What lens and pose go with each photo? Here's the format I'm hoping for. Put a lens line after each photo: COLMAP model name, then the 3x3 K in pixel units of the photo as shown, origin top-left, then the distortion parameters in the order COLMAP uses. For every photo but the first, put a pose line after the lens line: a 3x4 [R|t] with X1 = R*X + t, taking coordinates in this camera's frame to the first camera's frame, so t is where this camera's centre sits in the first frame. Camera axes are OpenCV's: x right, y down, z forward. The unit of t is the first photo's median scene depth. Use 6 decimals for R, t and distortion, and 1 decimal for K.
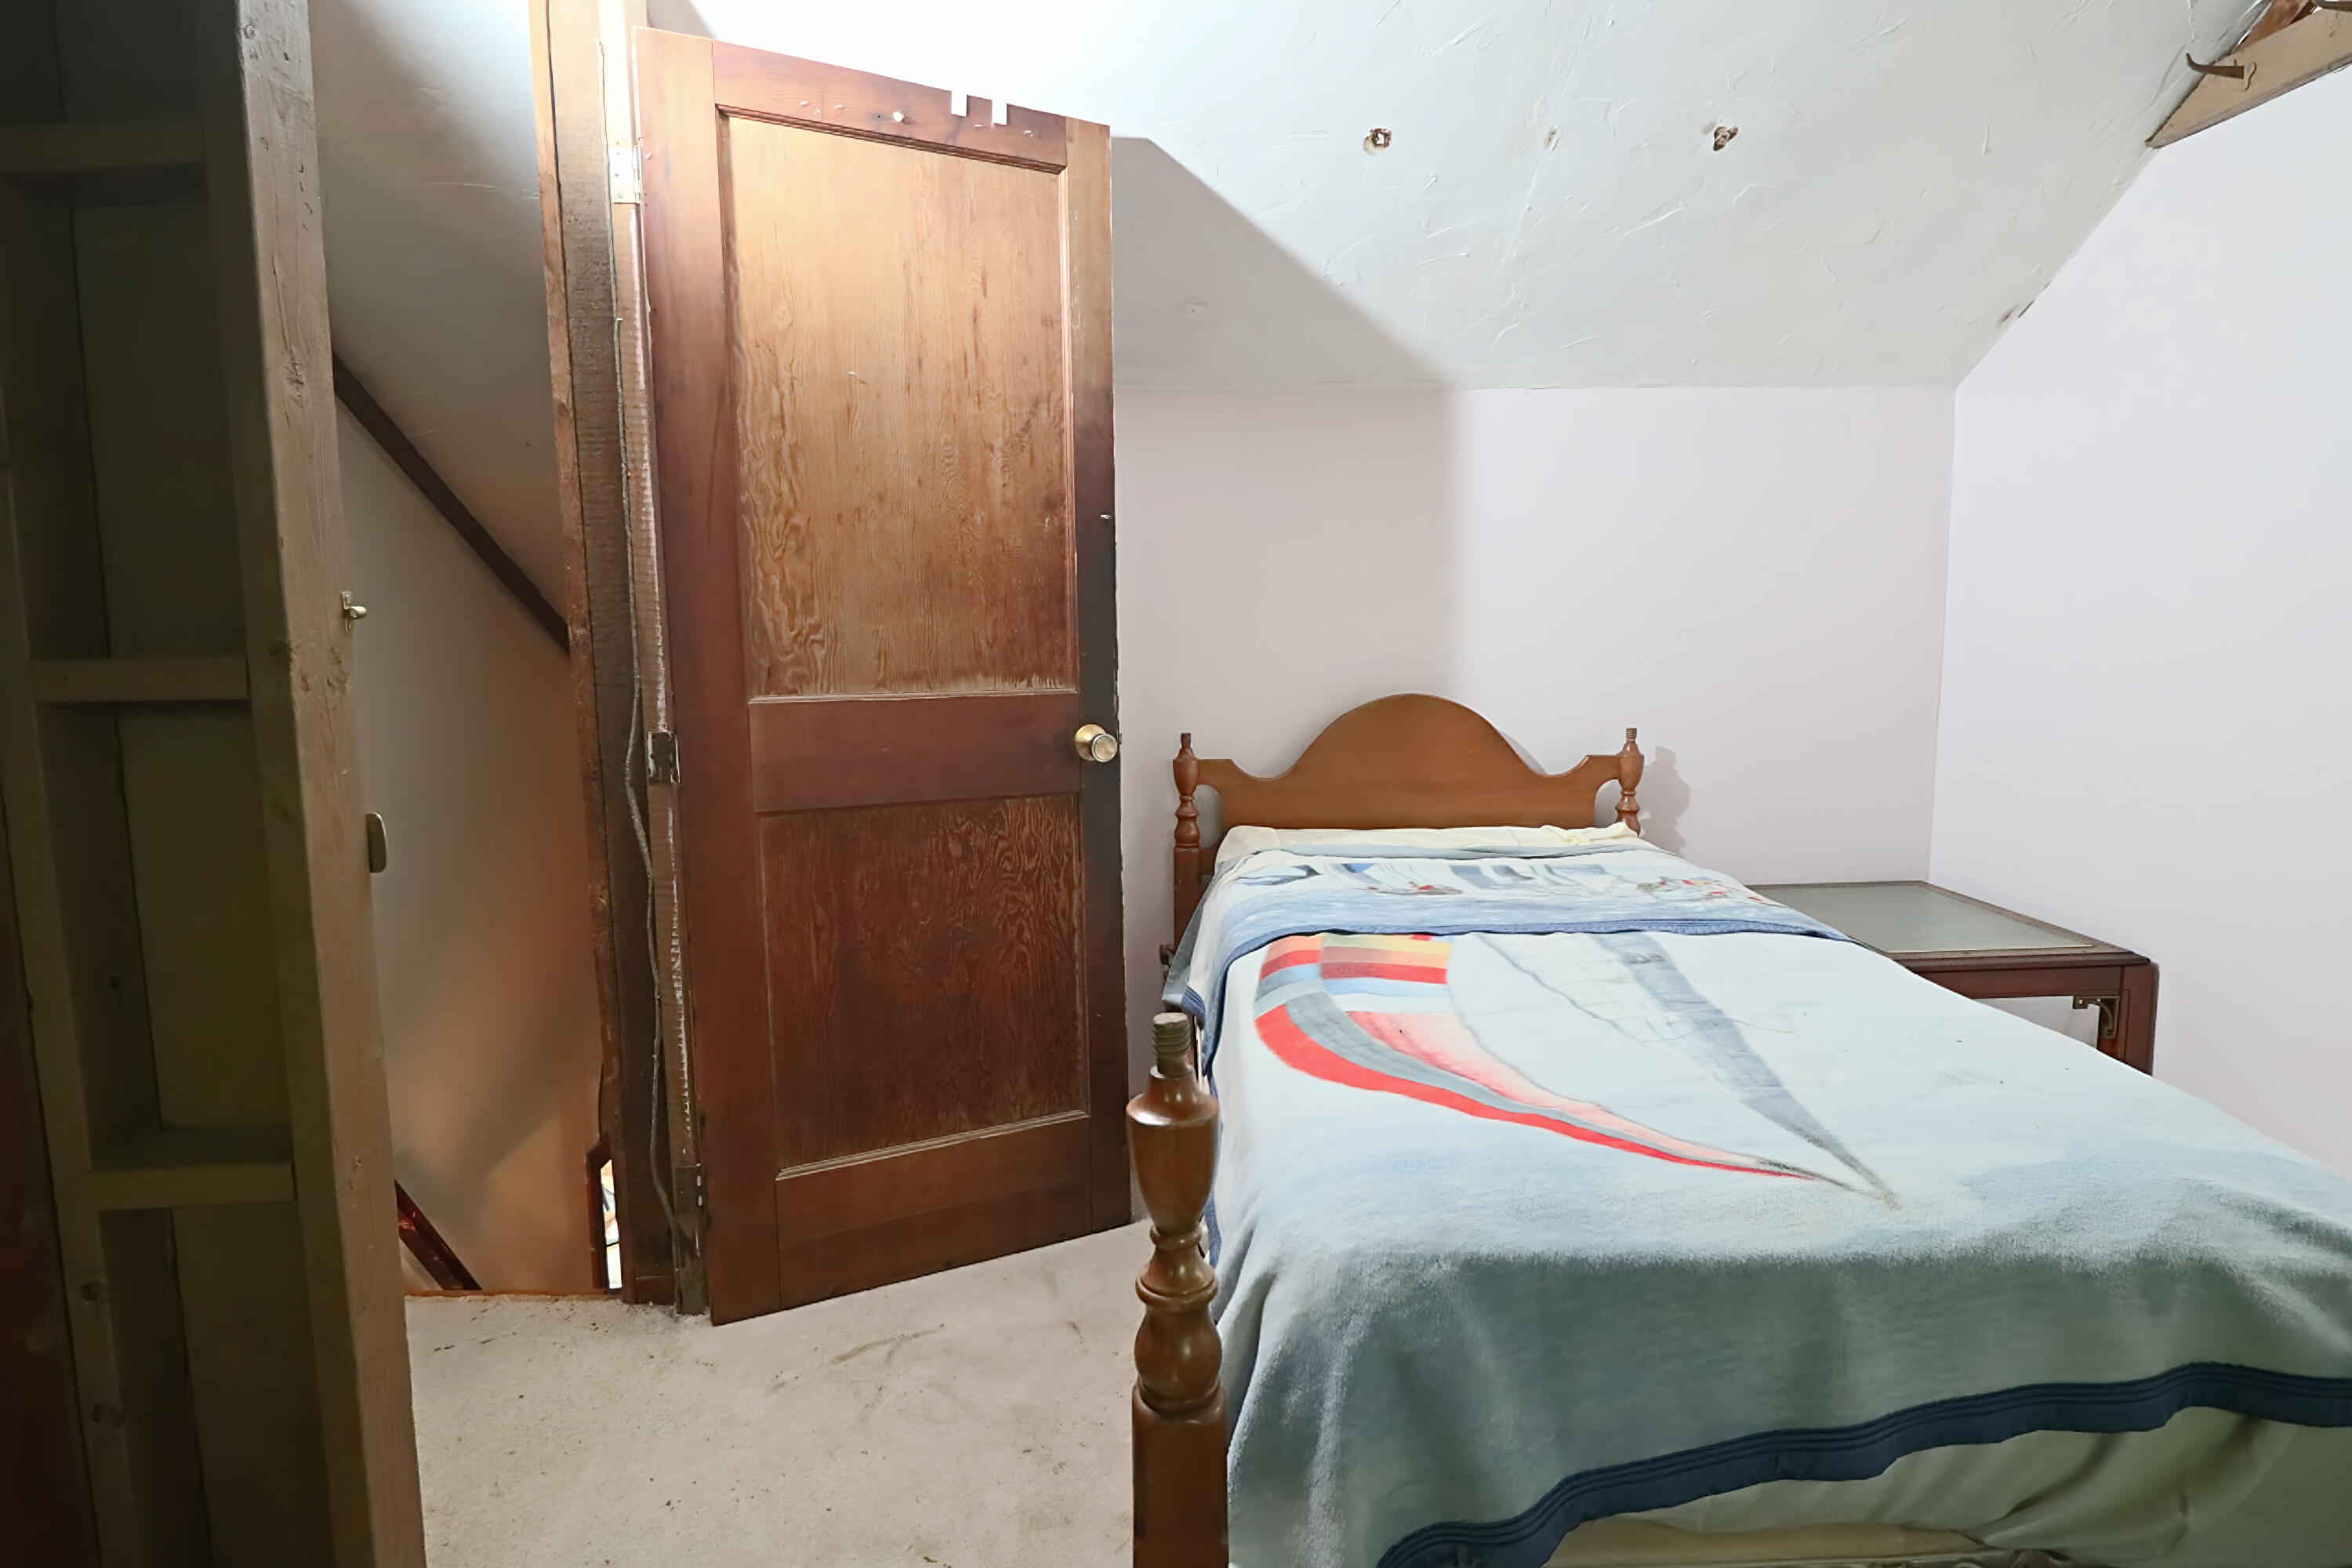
lens RADIAL K [[1267.6, 0, 1176.7], [0, 1267.6, 756.2], [0, 0, 1]] dist [0.007172, -0.018305]
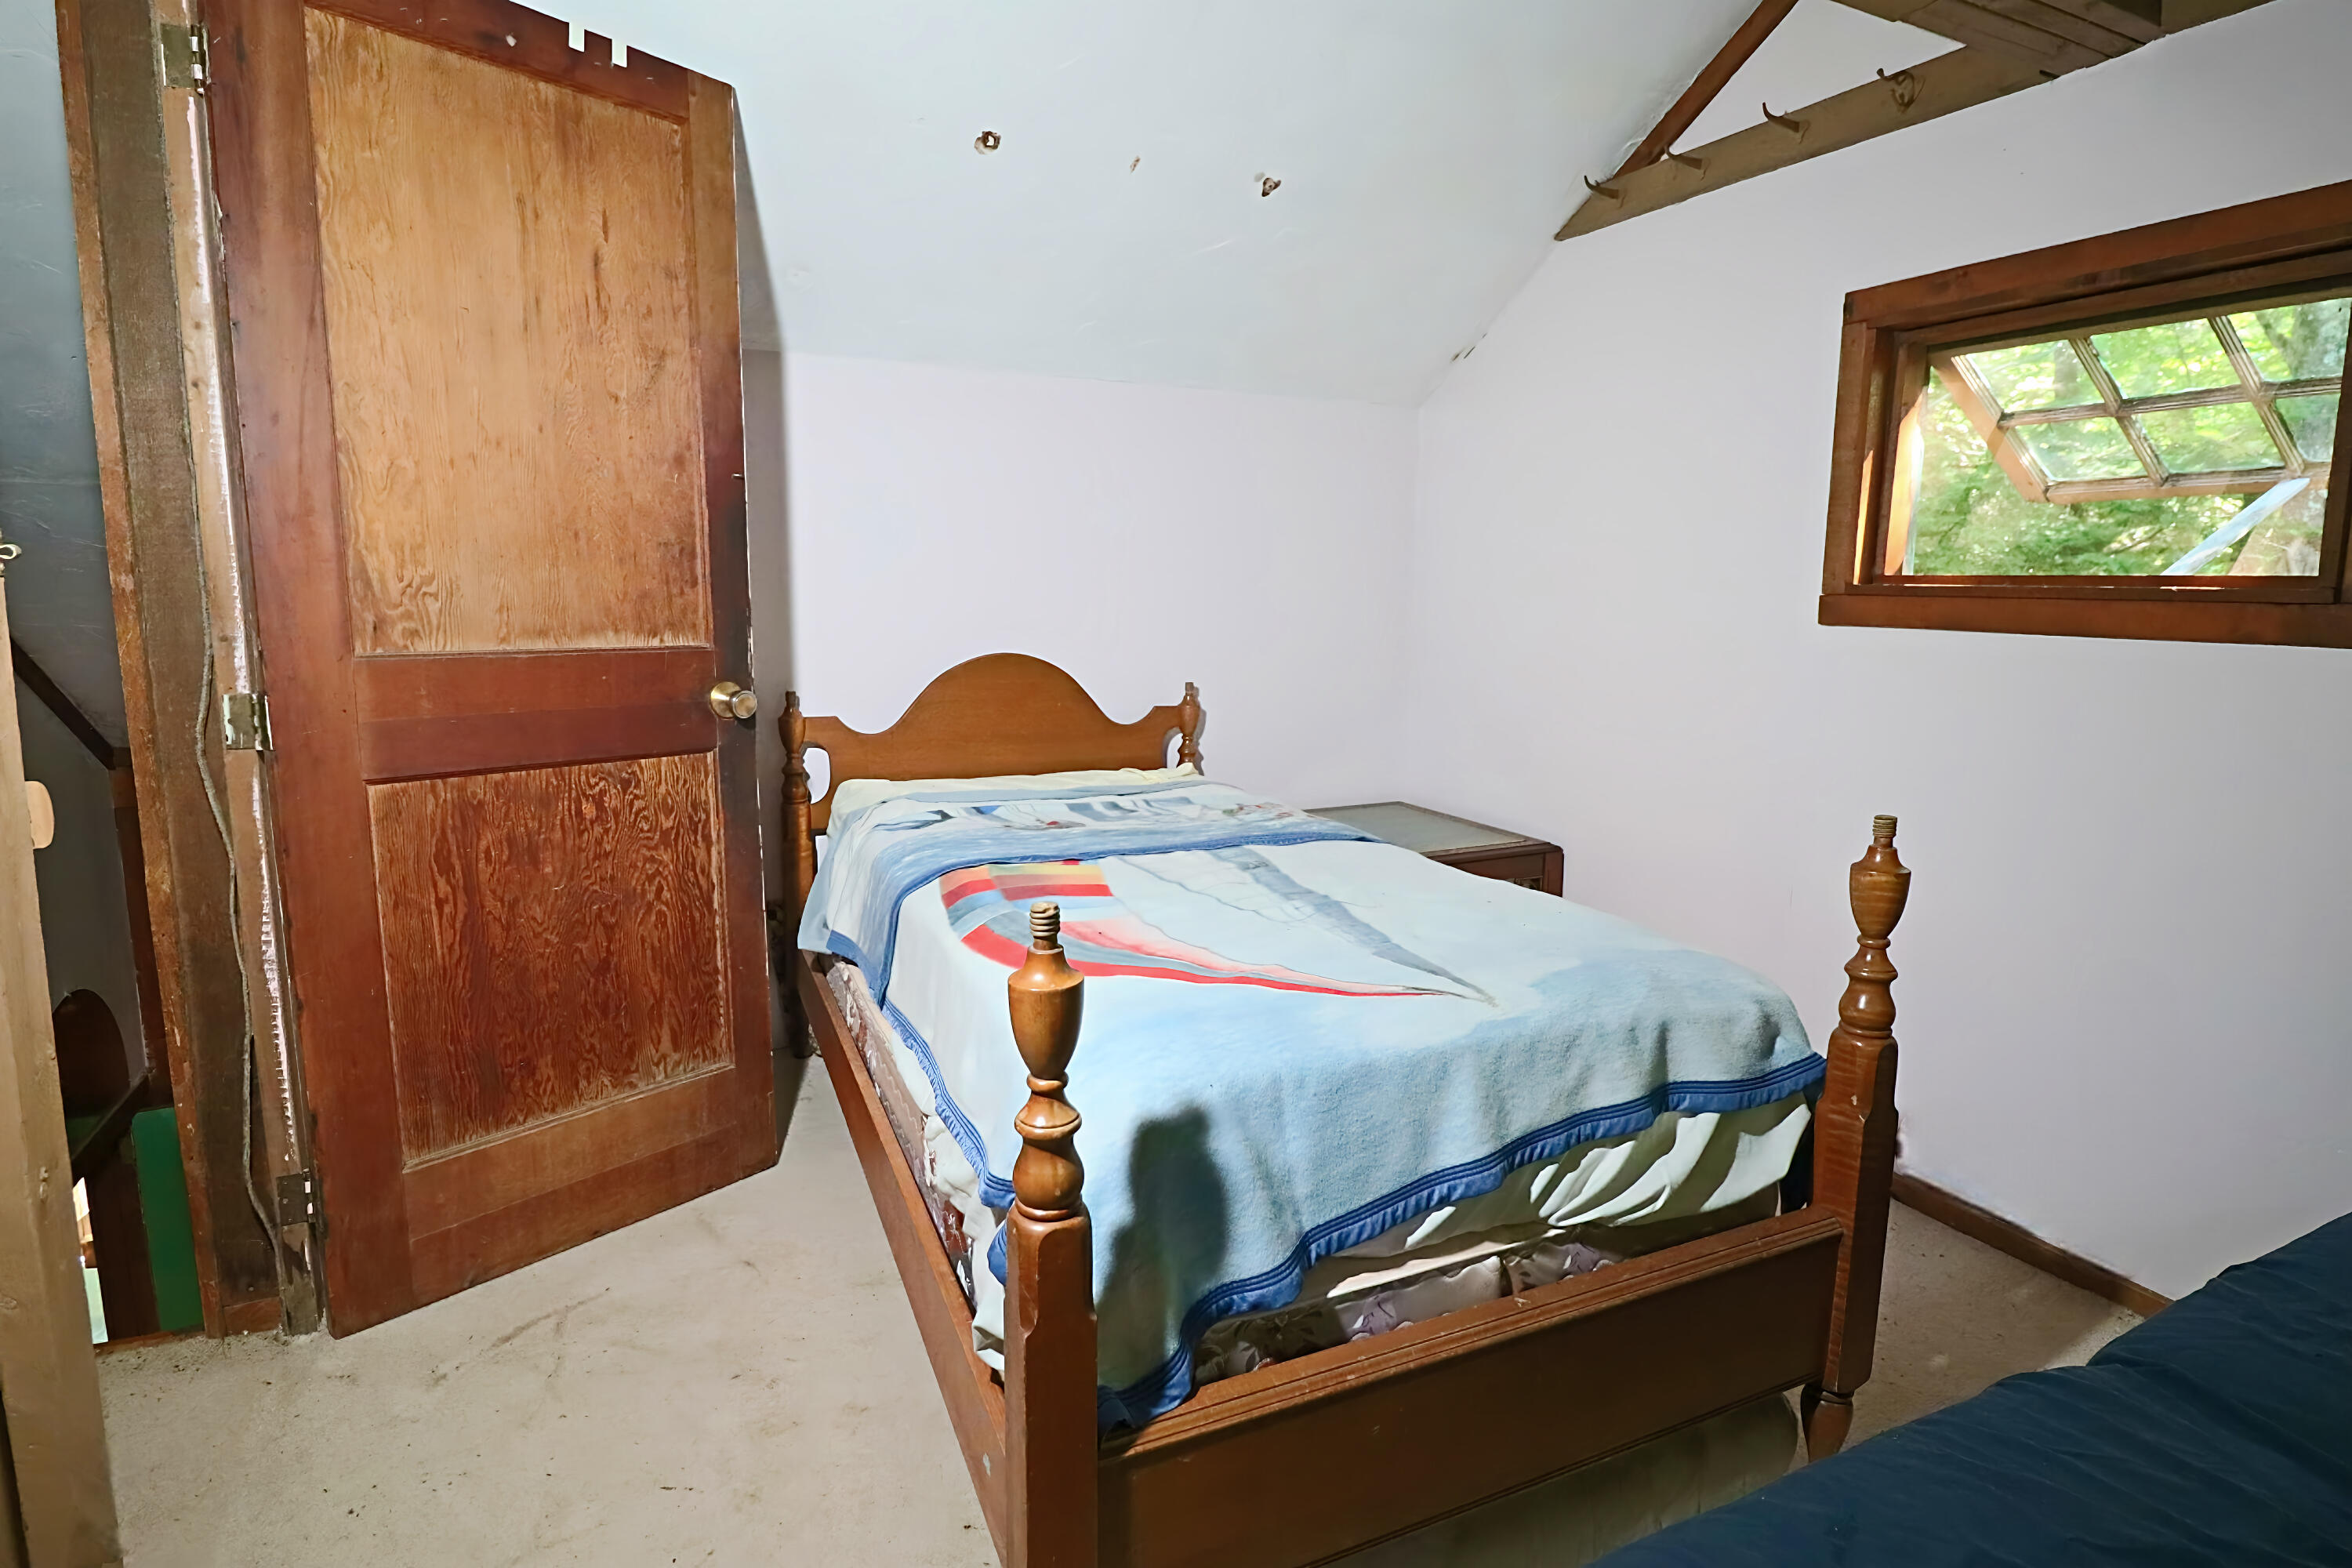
lens RADIAL K [[1267.6, 0, 1176.7], [0, 1267.6, 756.2], [0, 0, 1]] dist [0.007172, -0.018305]
pose [[0.912762, -0.033635, 0.407105, -0.162929], [0.022501, 0.999231, 0.032108, 0.010599], [-0.407872, -0.020147, 0.912817, -0.074568]]
